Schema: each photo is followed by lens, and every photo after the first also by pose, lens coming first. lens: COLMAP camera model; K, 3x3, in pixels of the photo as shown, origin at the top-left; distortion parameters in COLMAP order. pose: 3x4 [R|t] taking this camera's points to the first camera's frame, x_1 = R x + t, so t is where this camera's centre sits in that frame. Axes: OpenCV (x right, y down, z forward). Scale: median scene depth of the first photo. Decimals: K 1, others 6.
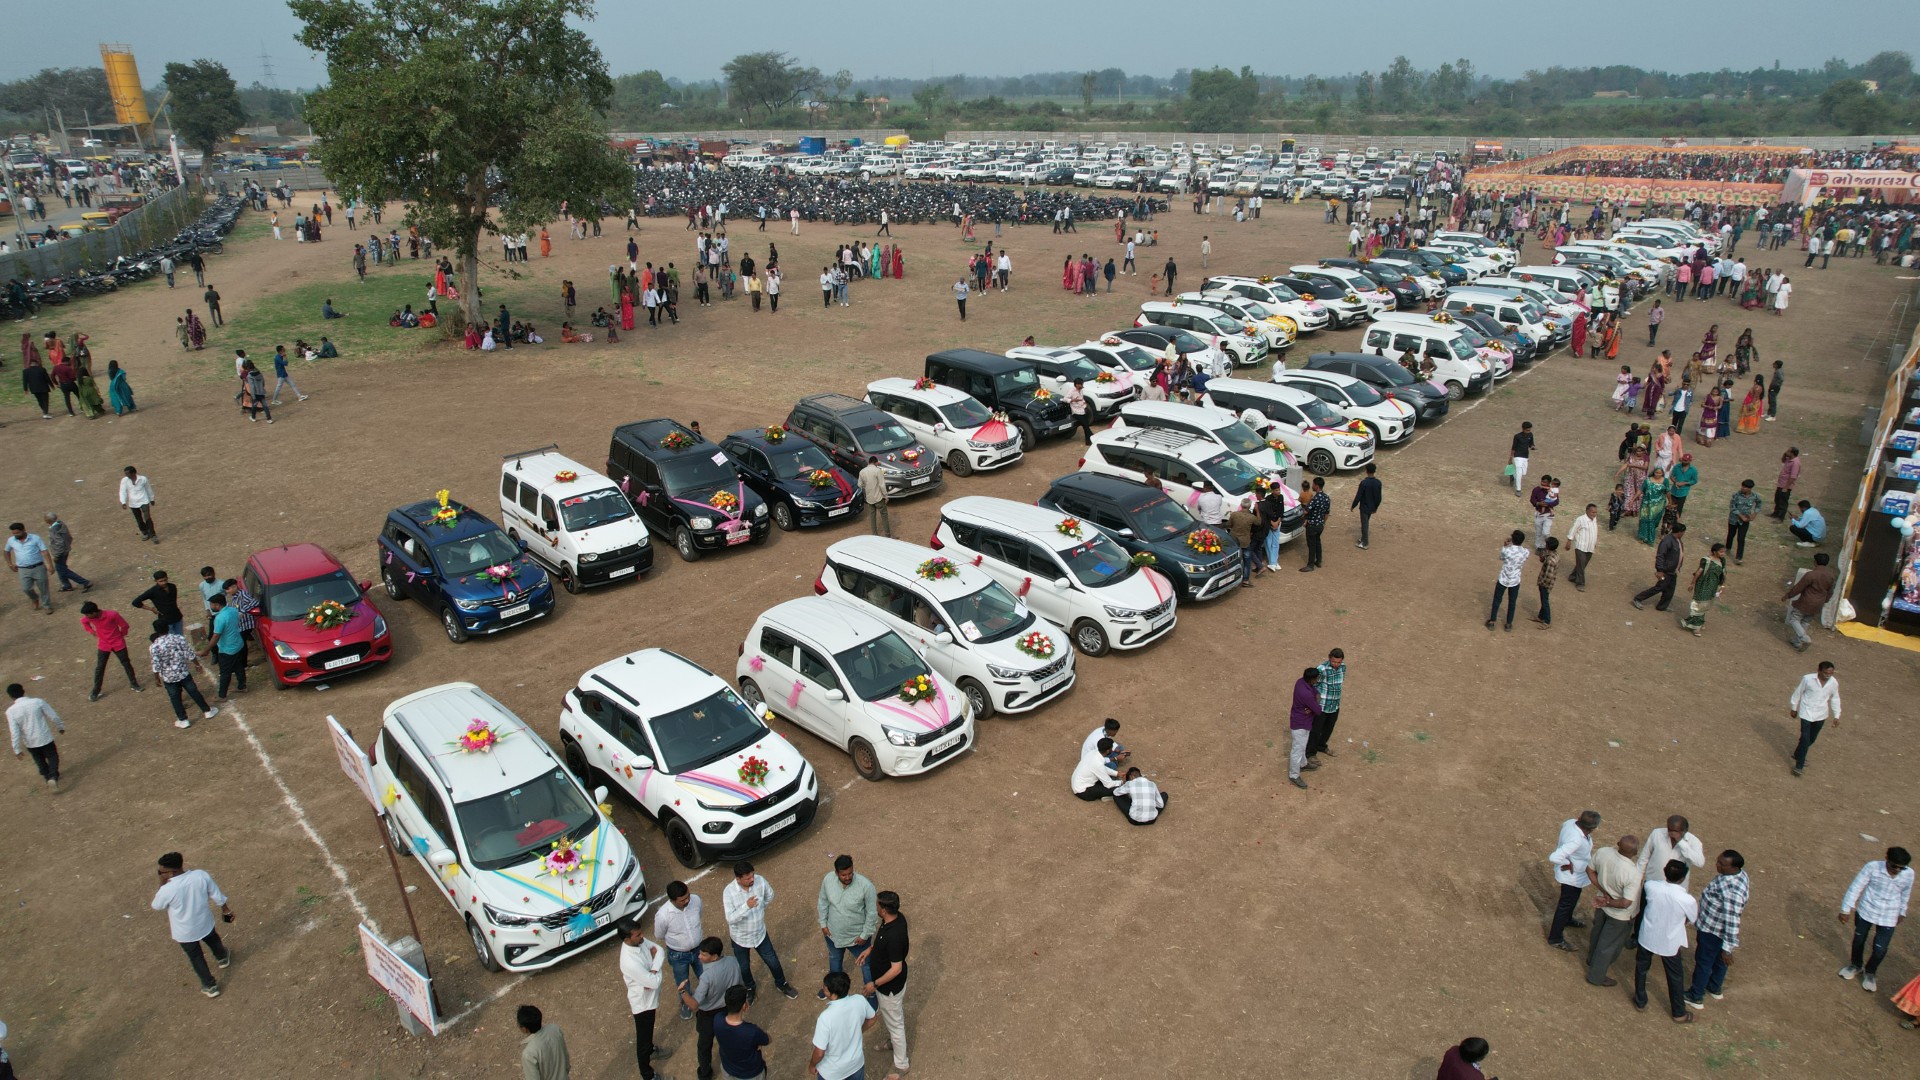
lens RADIAL K [[1177.1, 0, 958.7], [0, 1177.1, 539.9], [0, 0, 1]] dist [-0.020110, 0.001858]
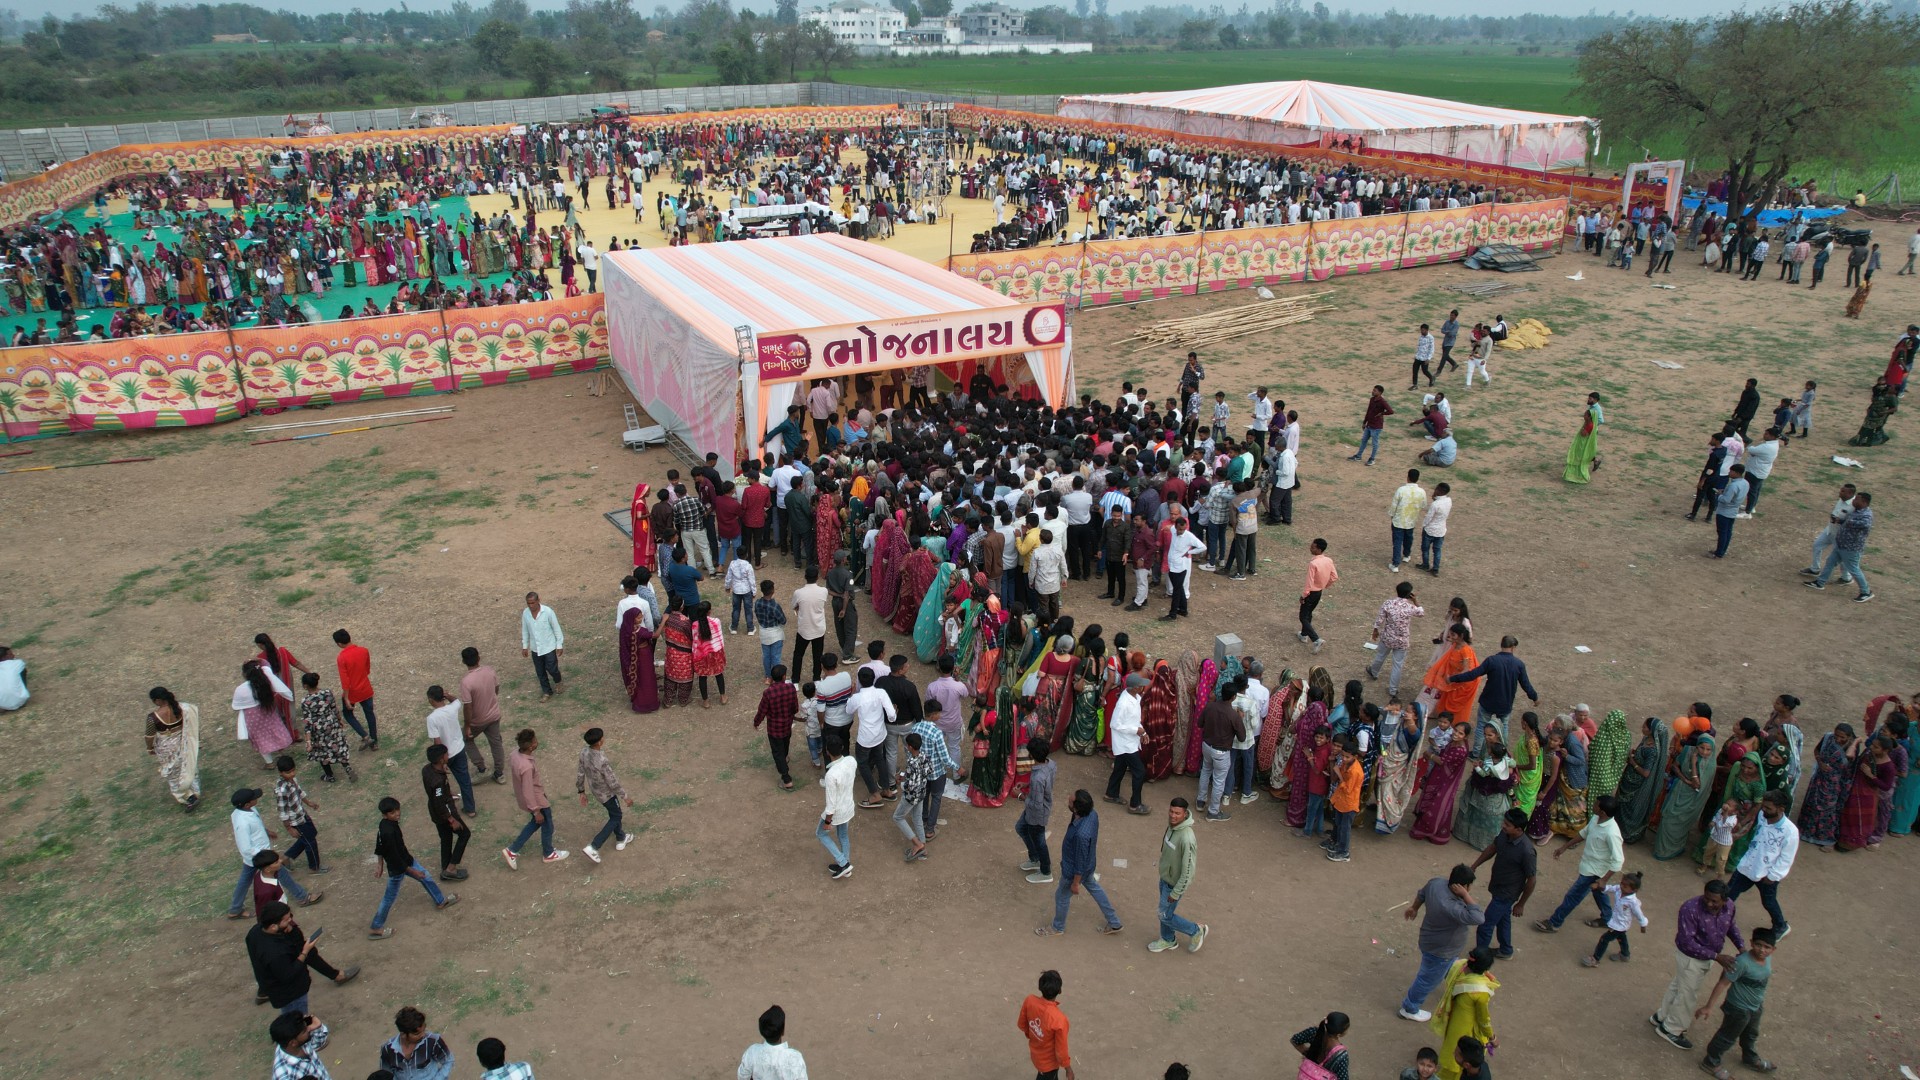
lens RADIAL K [[1177.1, 0, 963.2], [0, 1177.1, 536.3], [0, 0, 1]] dist [-0.020110, 0.001858]
pose [[0.548079, -0.315921, 0.774469, 0.096469], [0.285193, 0.941025, 0.182036, -0.055795], [-0.786304, 0.121104, 0.605855, 0.145016]]
